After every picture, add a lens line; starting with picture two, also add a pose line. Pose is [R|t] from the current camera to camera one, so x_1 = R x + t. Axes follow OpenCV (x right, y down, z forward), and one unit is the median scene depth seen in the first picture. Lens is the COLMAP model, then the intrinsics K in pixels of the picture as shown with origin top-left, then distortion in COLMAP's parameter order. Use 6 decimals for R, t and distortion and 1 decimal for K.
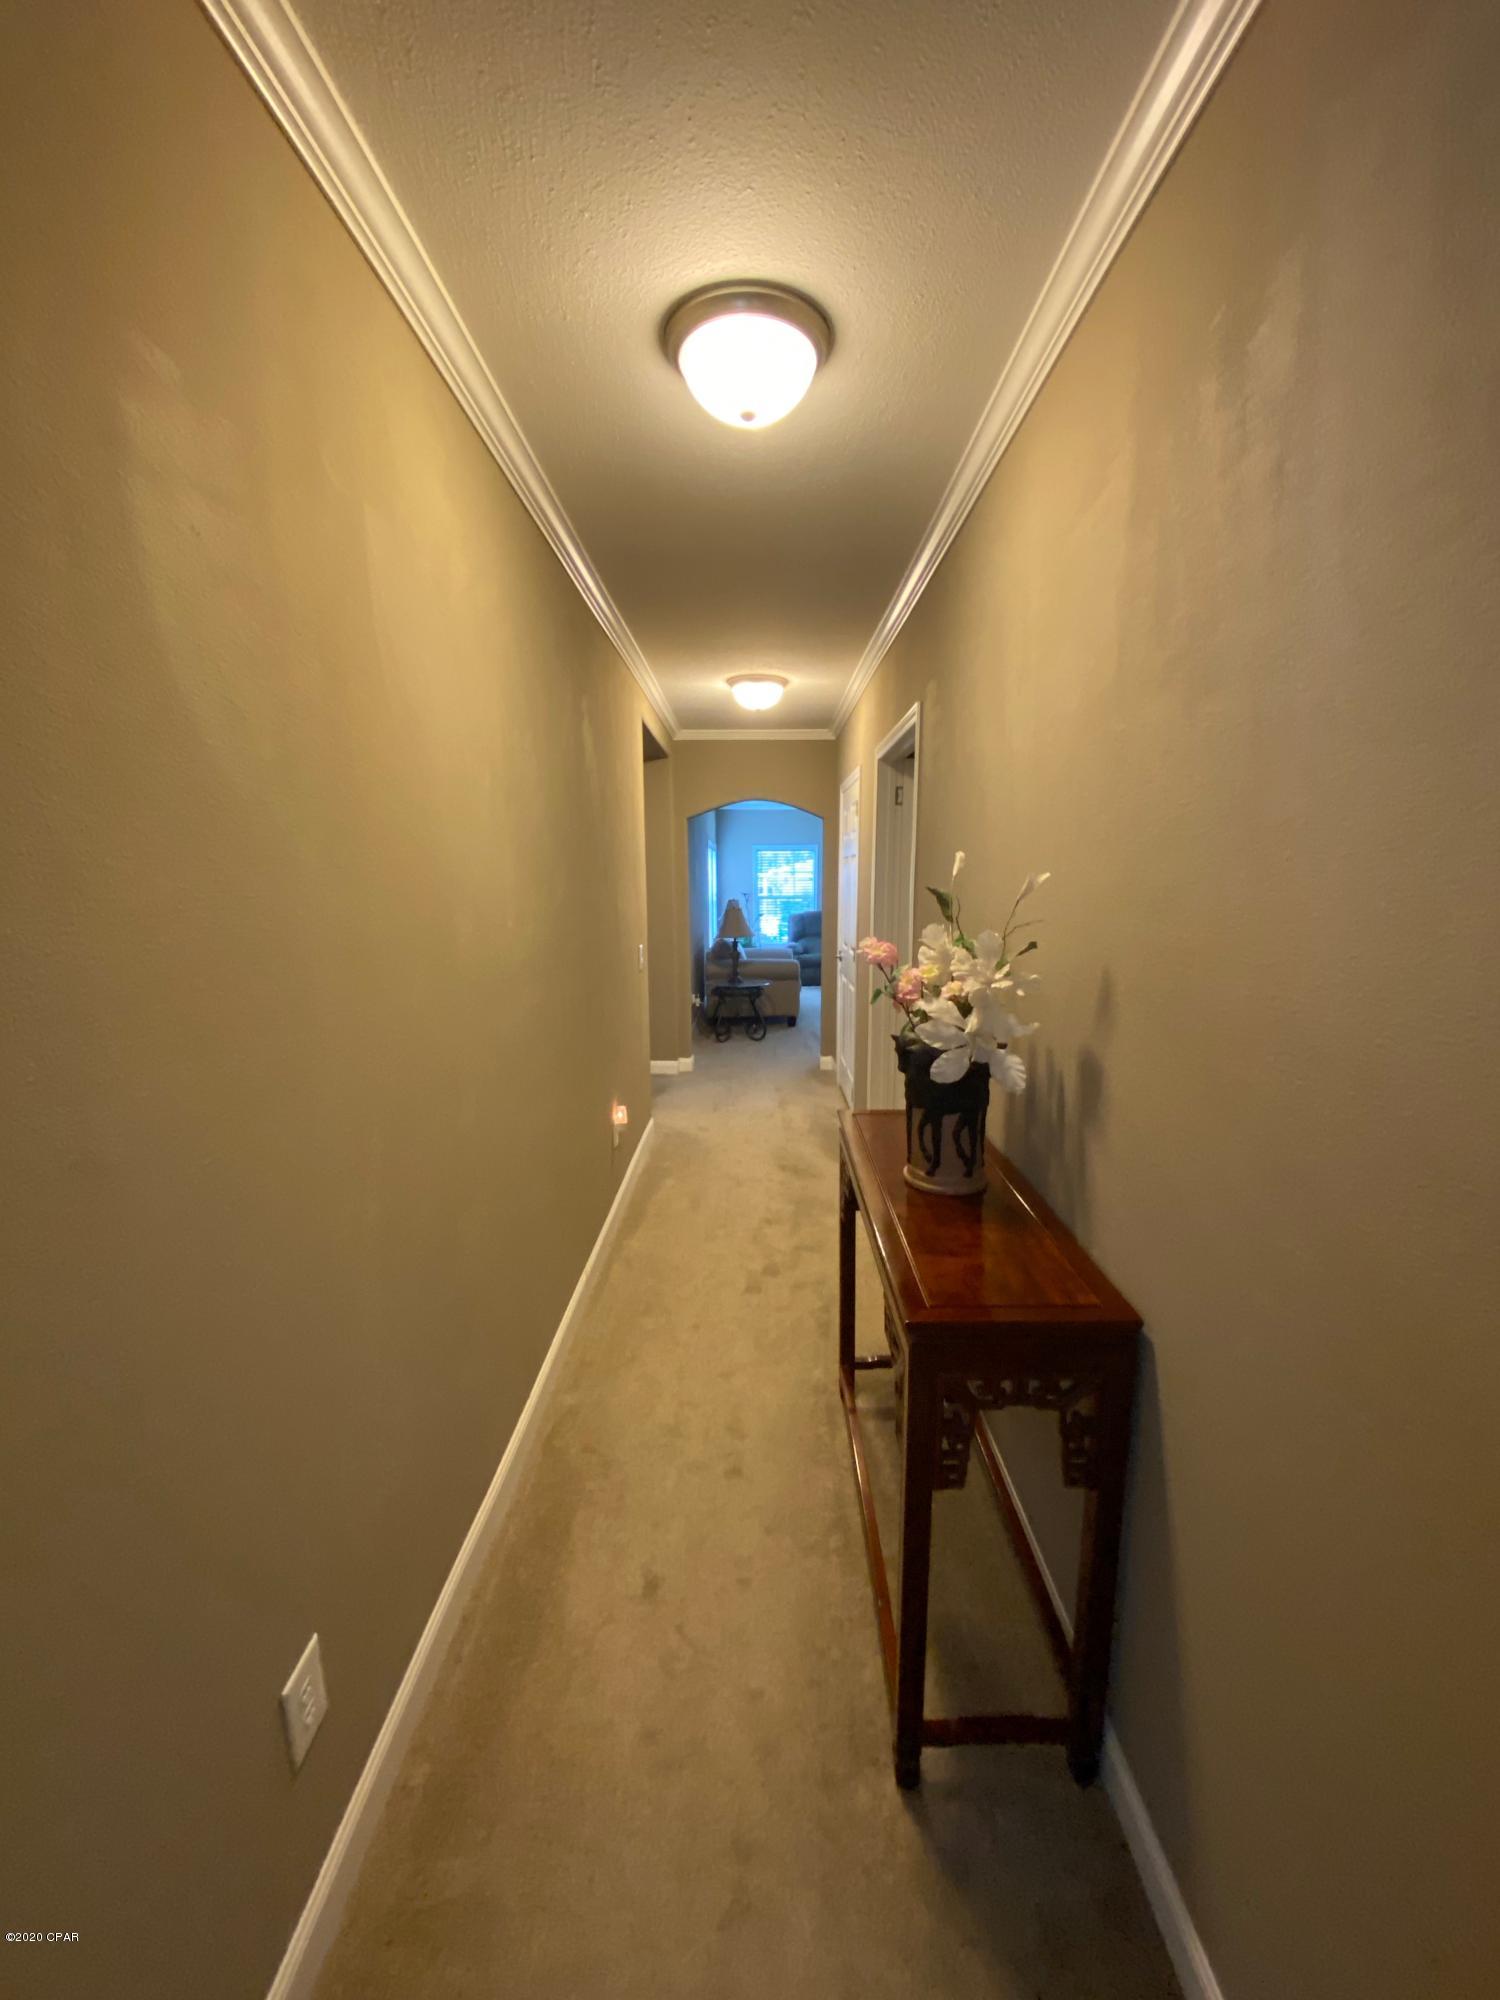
lens RADIAL K [[812.7, 0, 755.4], [0, 812.7, 1005.2], [0, 0, 1]] dist [0.000115, -0.011231]
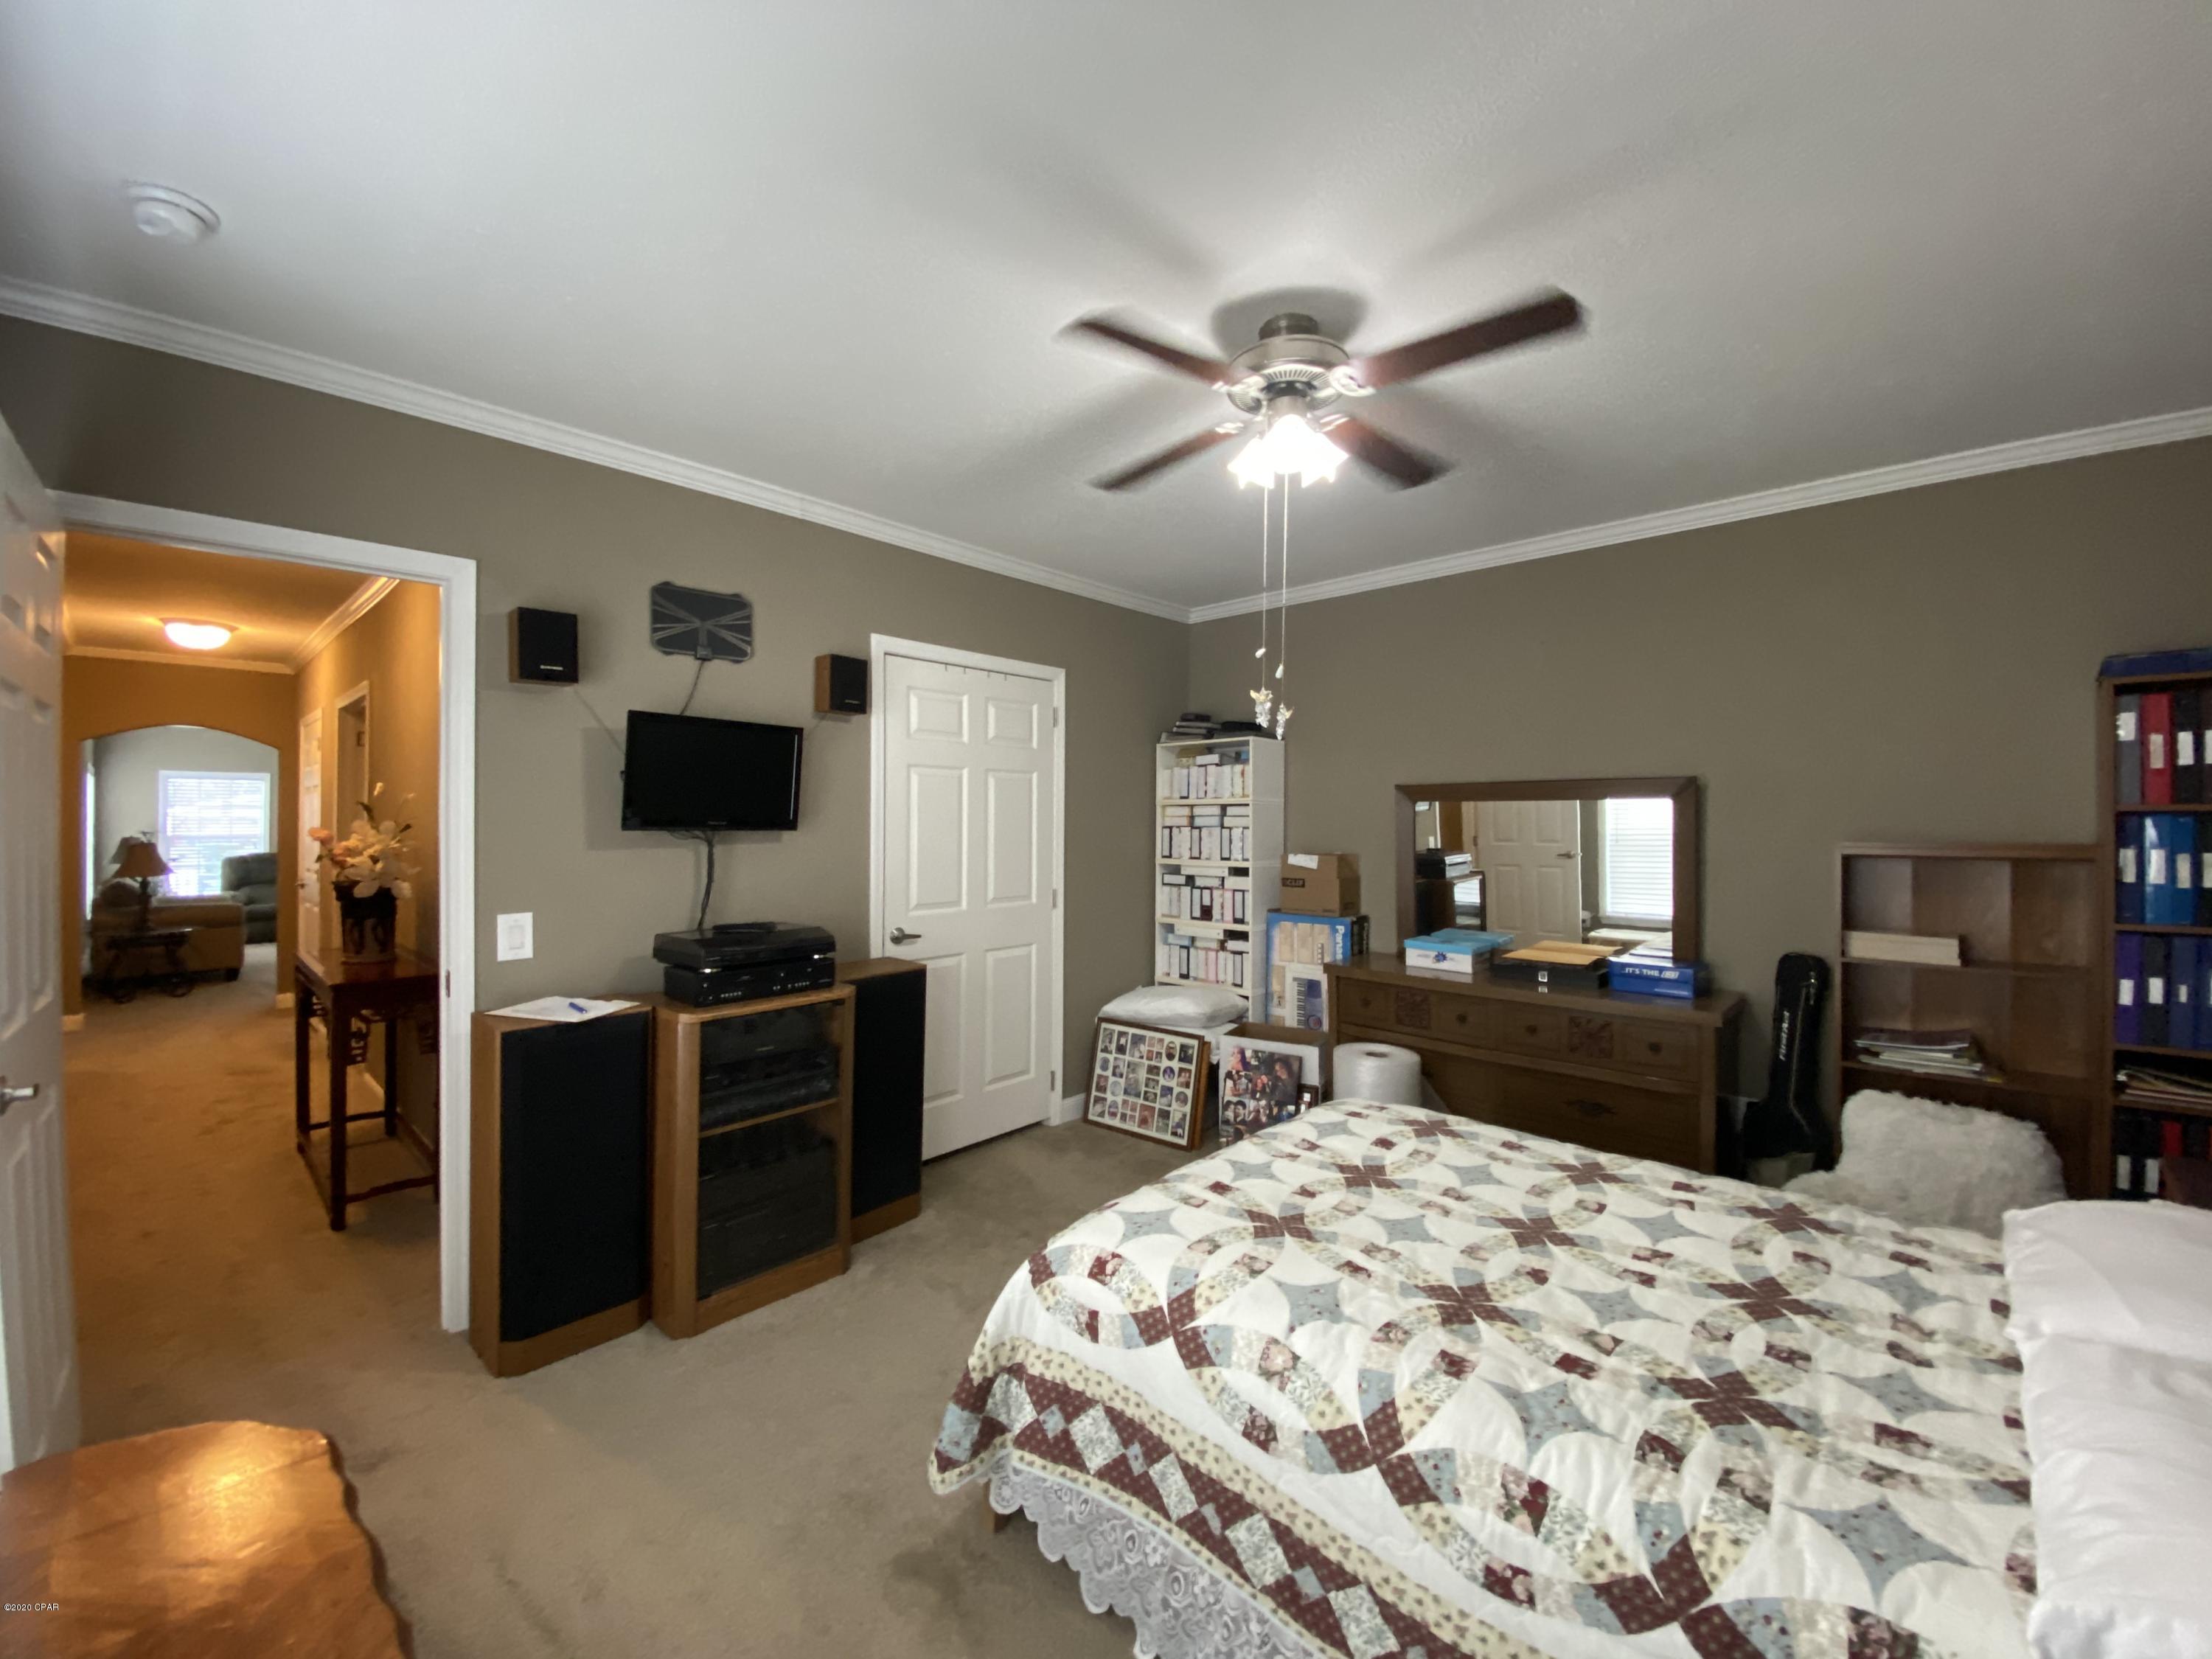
lens RADIAL K [[898.9, 0, 1107.0], [0, 898.9, 810.1], [0, 0, 1]] dist [0.000115, -0.011231]
pose [[0.674444, 0.012873, 0.738214, -0.061350], [0.111593, 0.986584, -0.119157, 0.141337], [-0.729844, 0.162744, 0.663960, -0.727169]]
